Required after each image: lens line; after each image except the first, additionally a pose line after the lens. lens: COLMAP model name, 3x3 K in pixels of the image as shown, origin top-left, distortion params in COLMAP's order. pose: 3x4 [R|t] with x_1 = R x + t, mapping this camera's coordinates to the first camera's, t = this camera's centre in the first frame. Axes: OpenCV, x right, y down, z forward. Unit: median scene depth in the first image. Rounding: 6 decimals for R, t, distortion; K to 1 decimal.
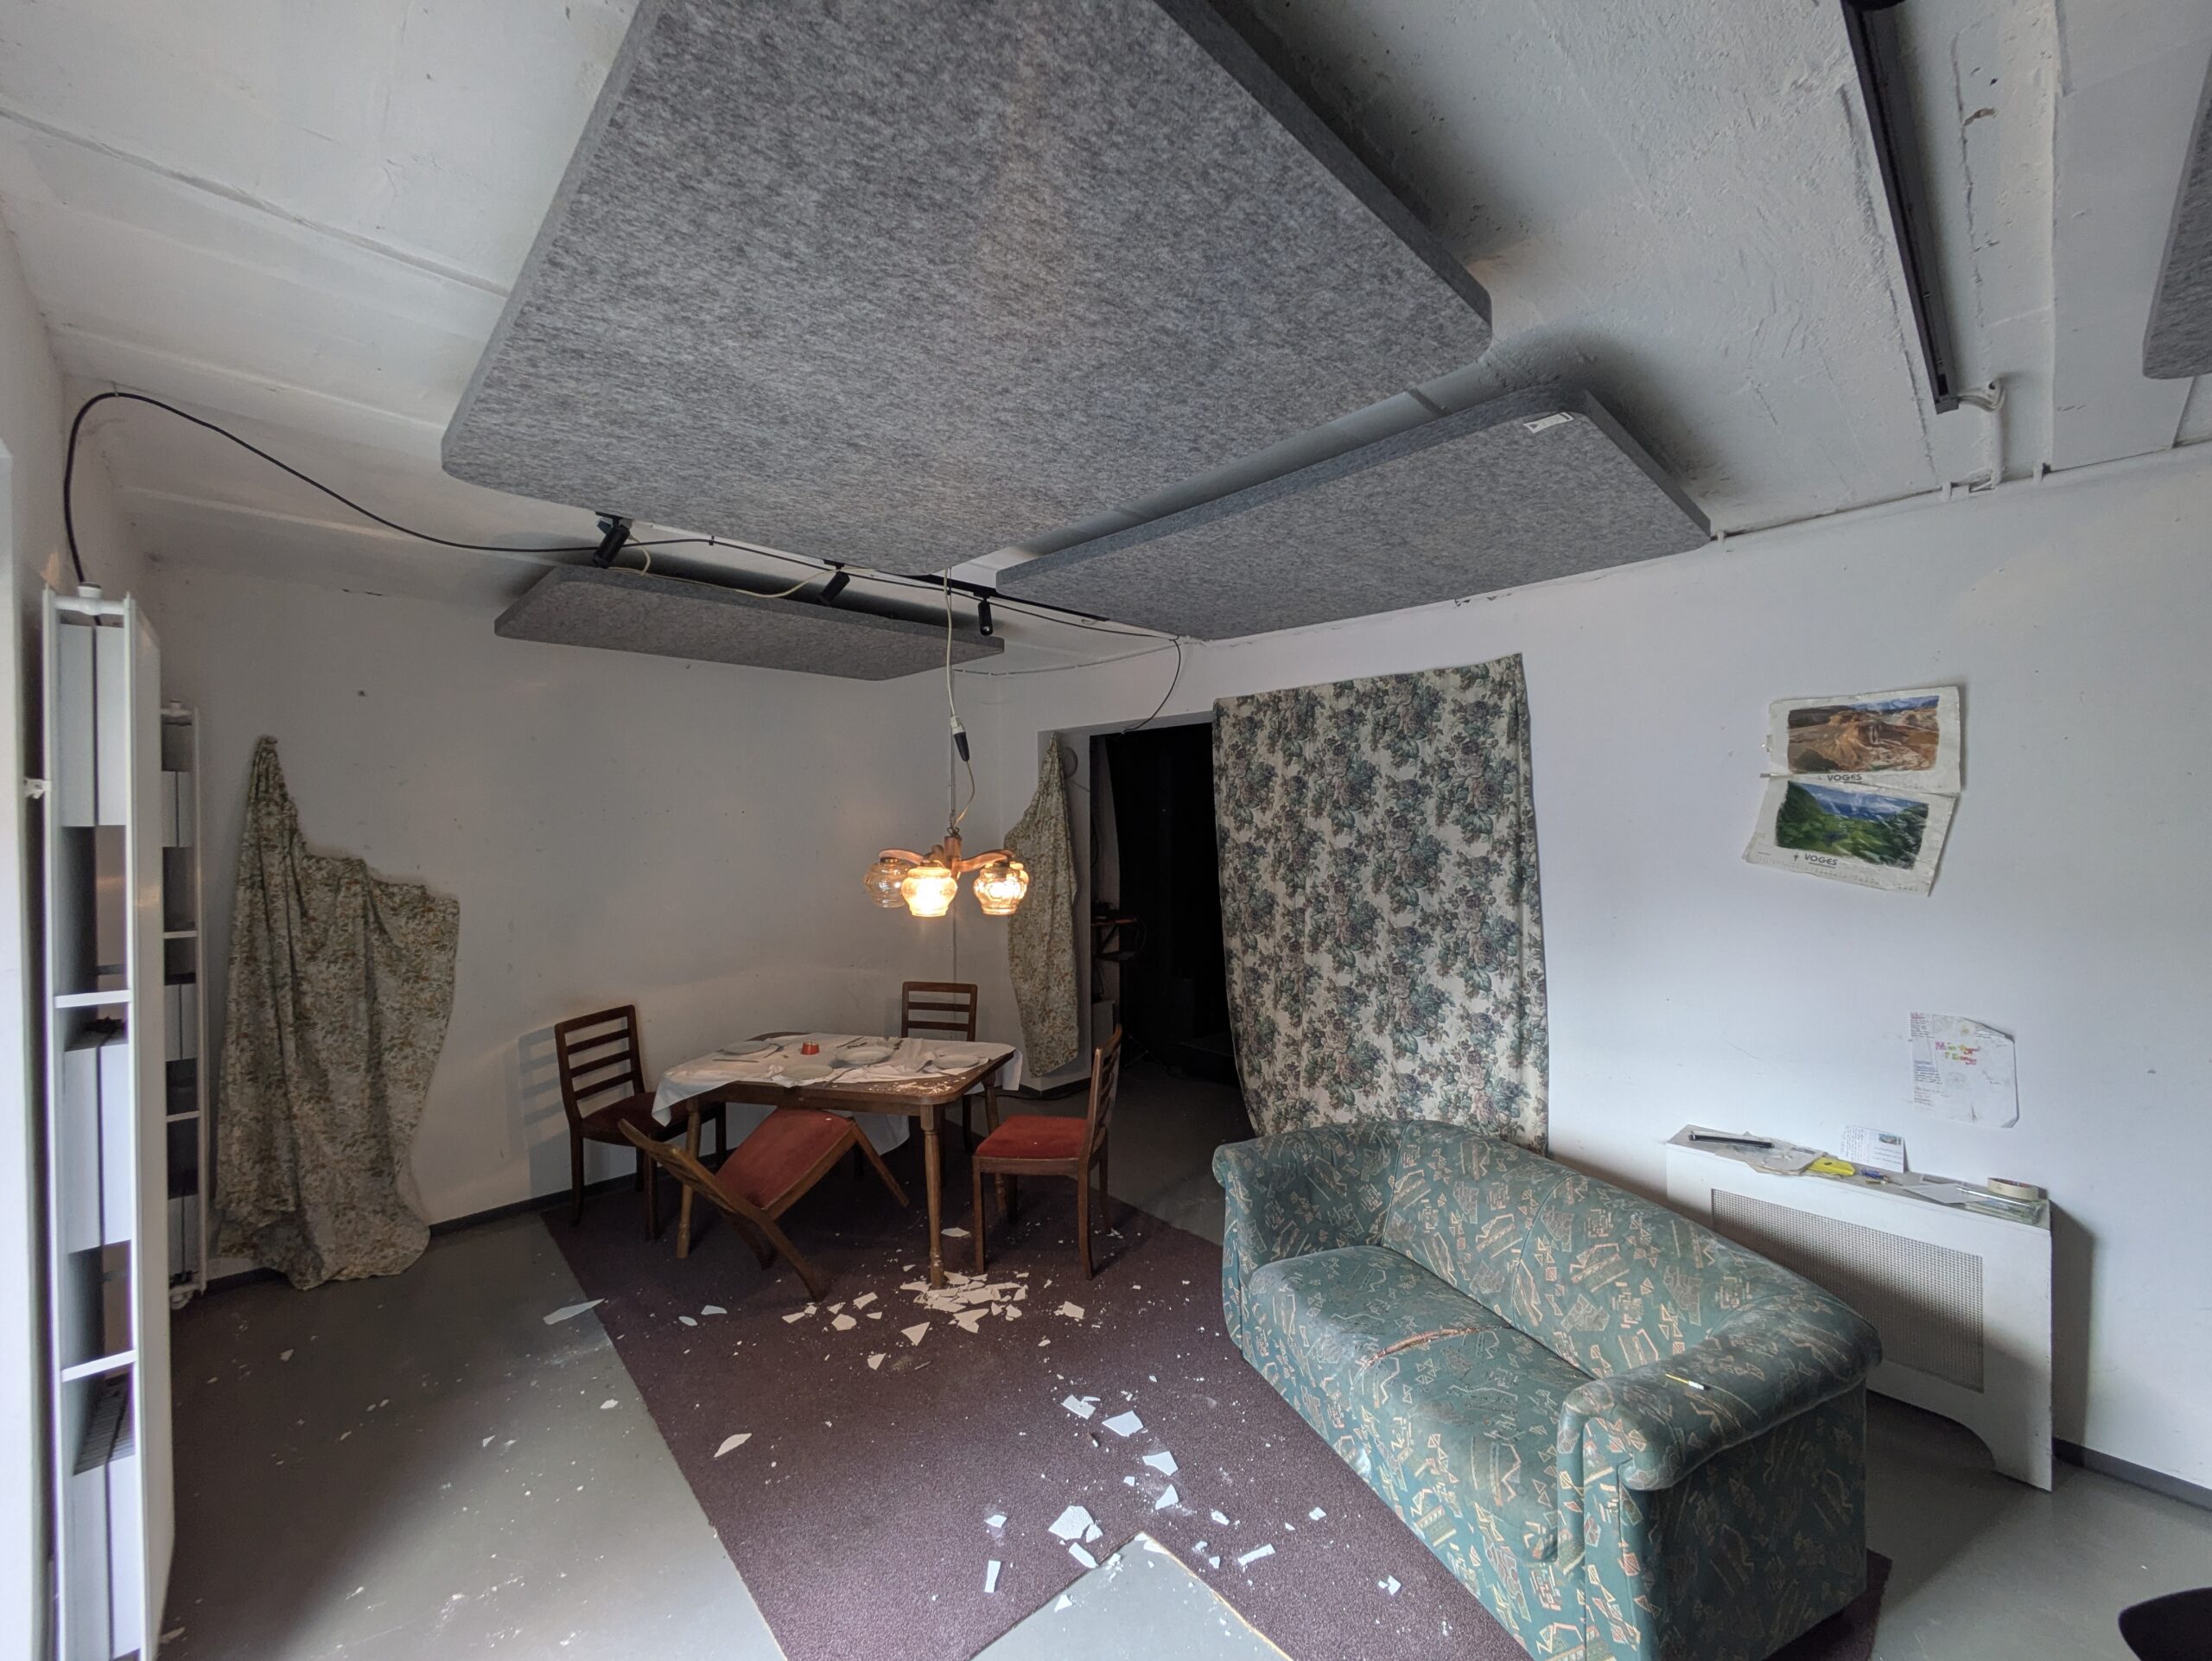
lens RADIAL K [[900.9, 0, 1113.8], [0, 900.9, 824.3], [0, 0, 1]] dist [0.001220, 0.000352]
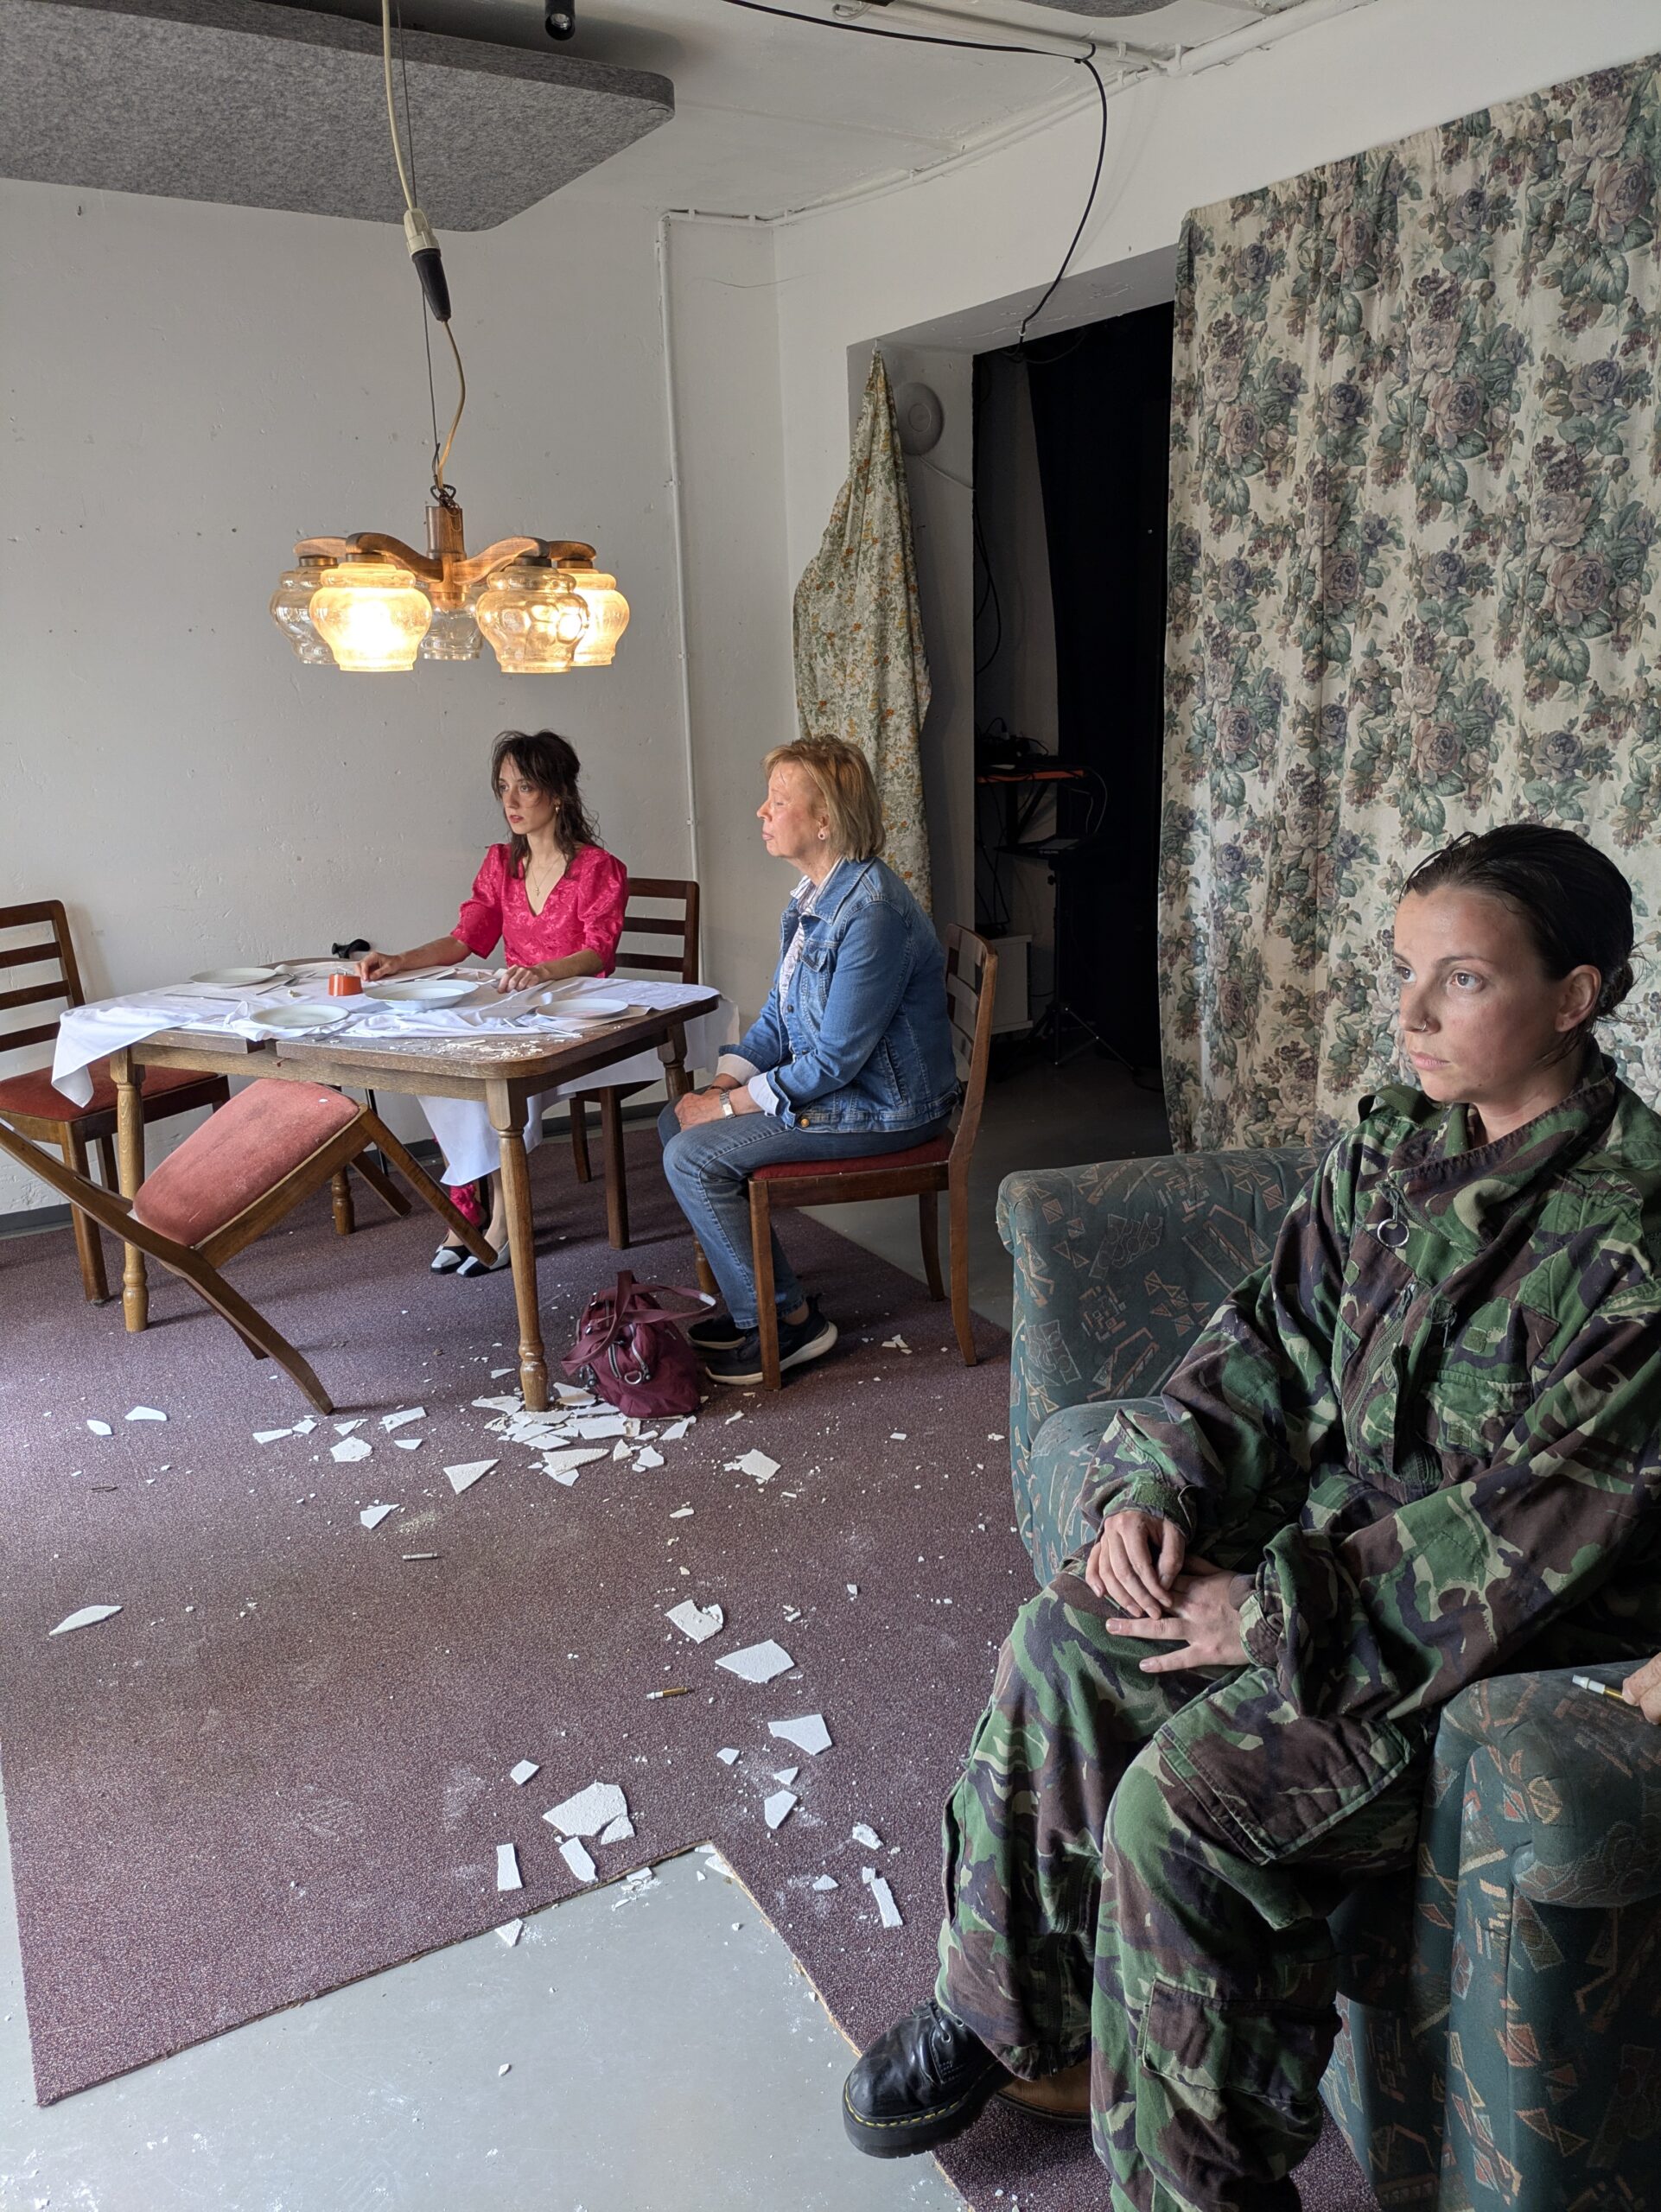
lens RADIAL K [[1688.7, 0, 850.8], [0, 1688.7, 1109.1], [0, 0, 1]] dist [0.049346, -0.049740]
pose [[0.976433, 0.040094, -0.212065, 0.168319], [0.016997, 0.965255, 0.260758, 0.066635], [0.215151, -0.258217, 0.941825, 0.110239]]
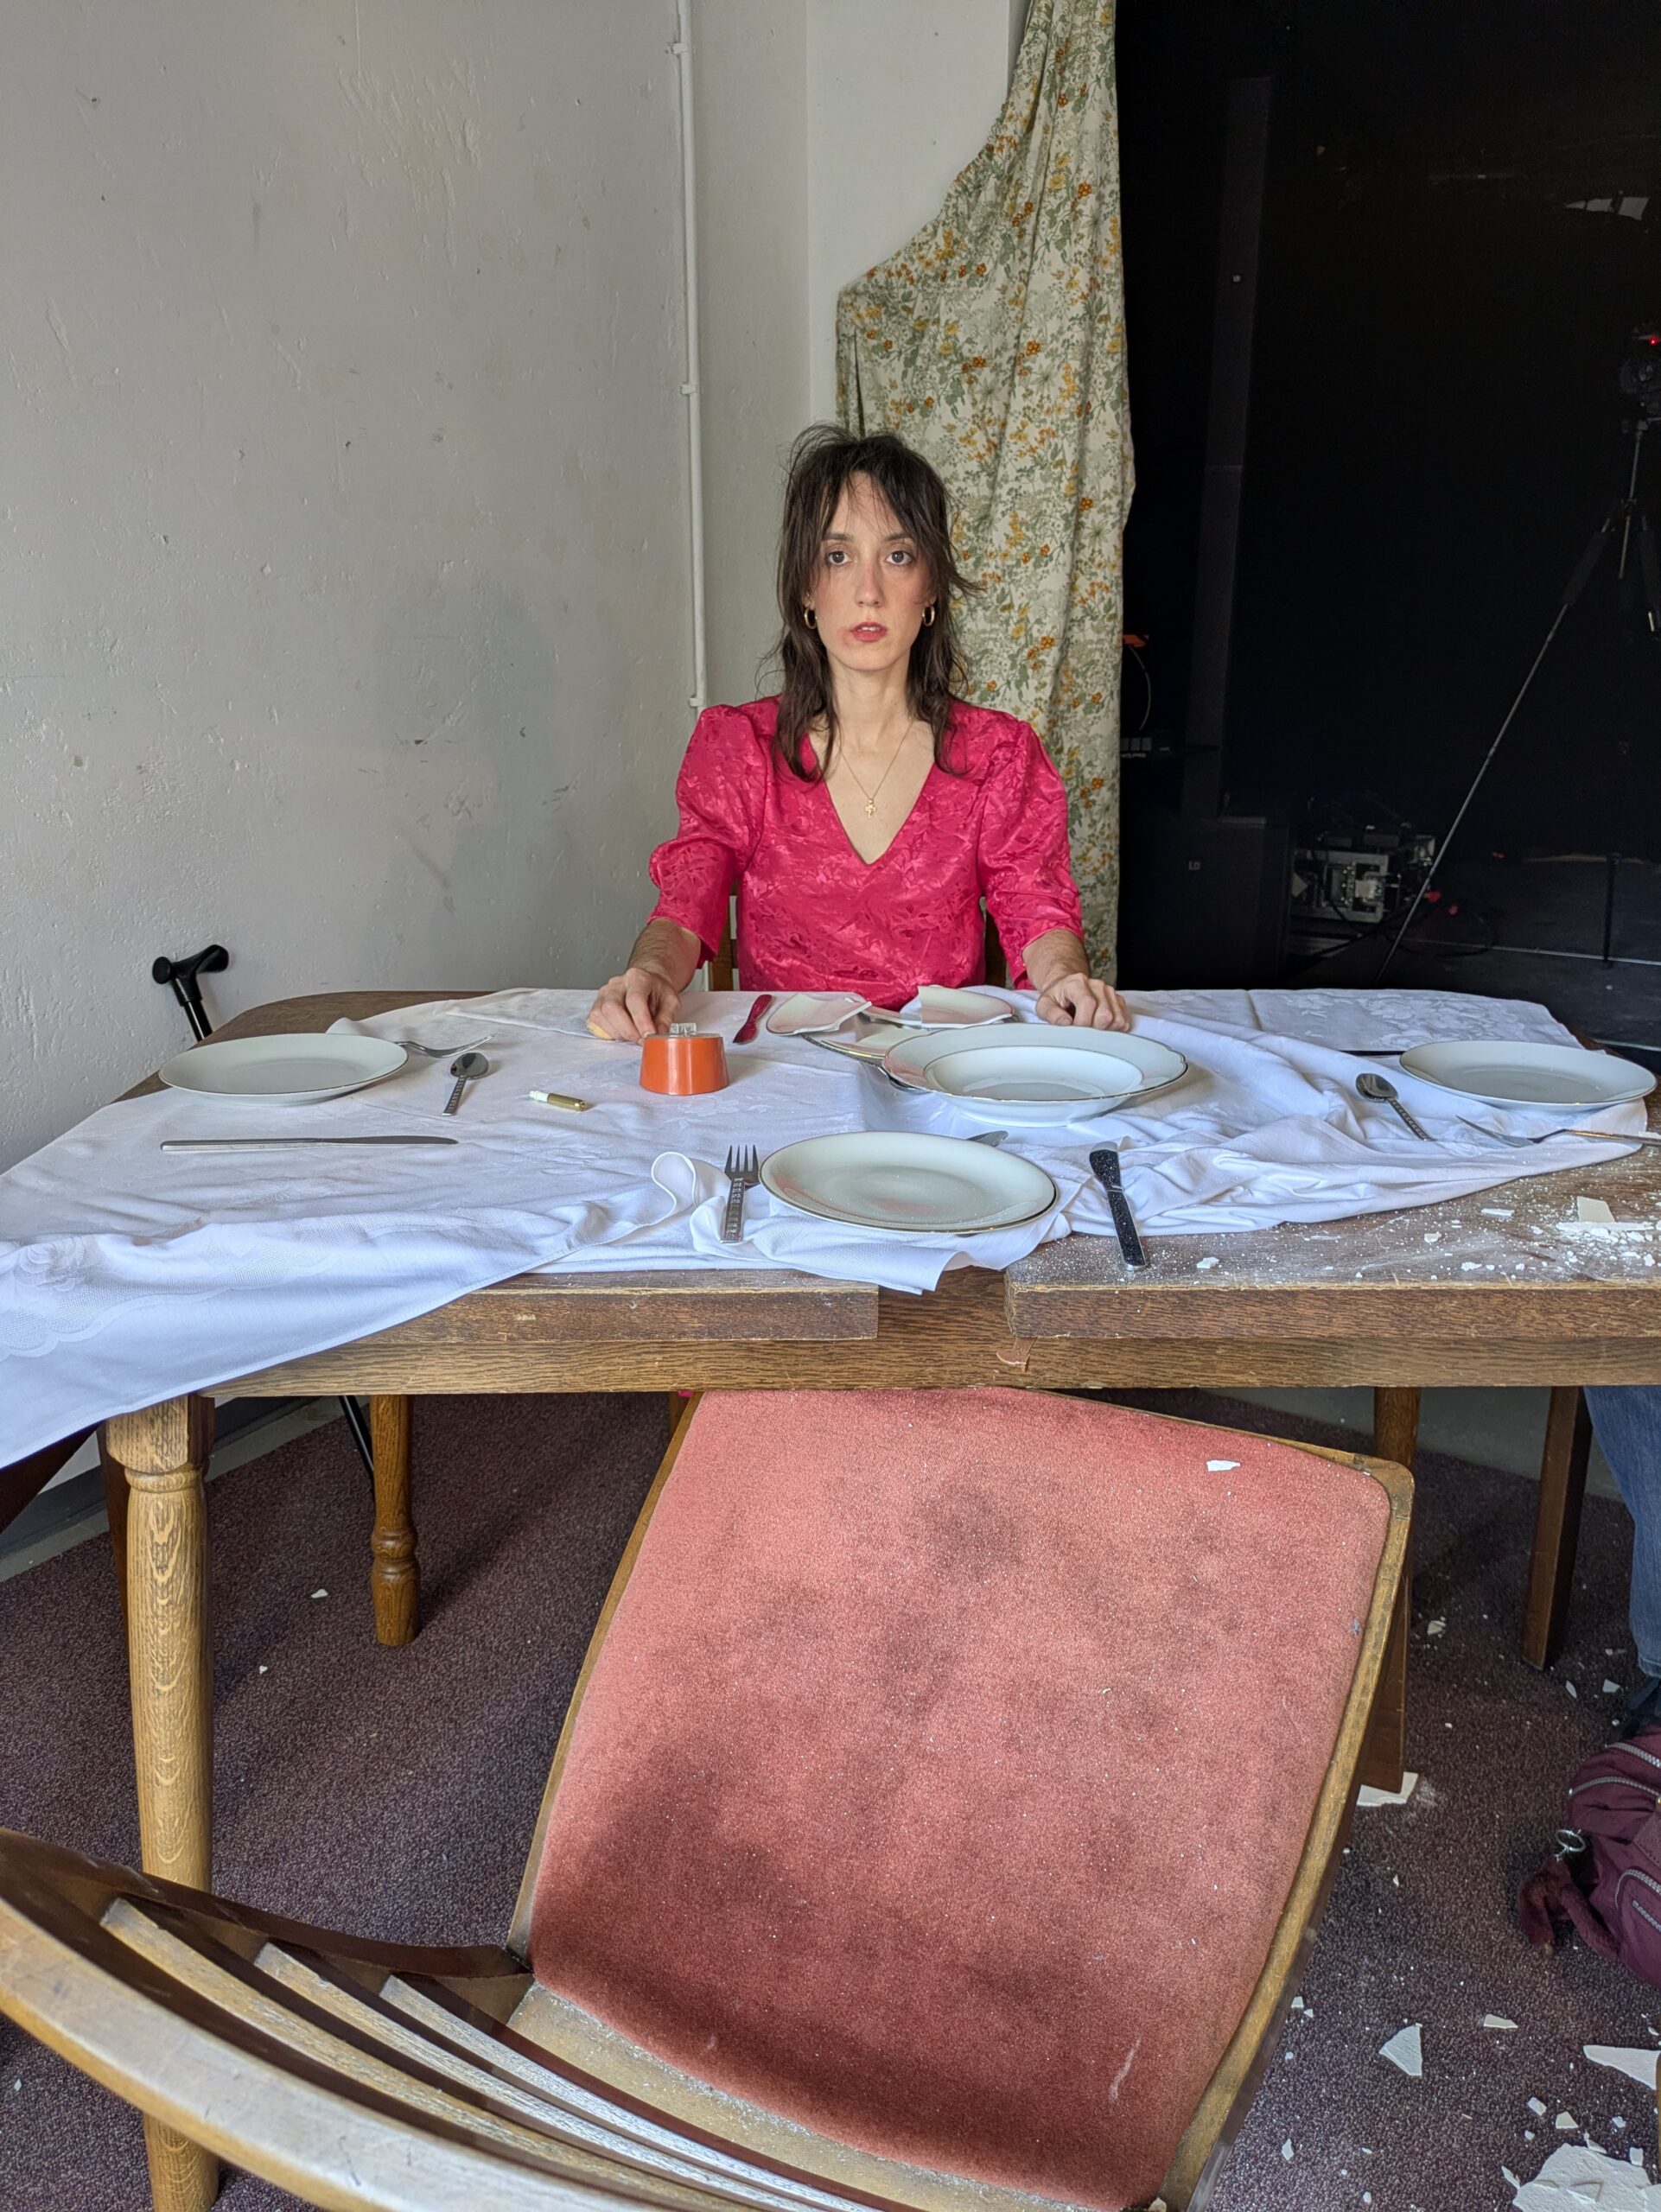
lens RADIAL K [[1688.7, 0, 839.8], [0, 1688.7, 1106.2], [0, 0, 1]] dist [0.049346, -0.049740]
pose [[0.970220, -0.057966, 0.235186, -0.385684], [-0.011051, 0.959341, 0.282034, 0.156720], [-0.241972, -0.276234, 0.930132, 0.652394]]
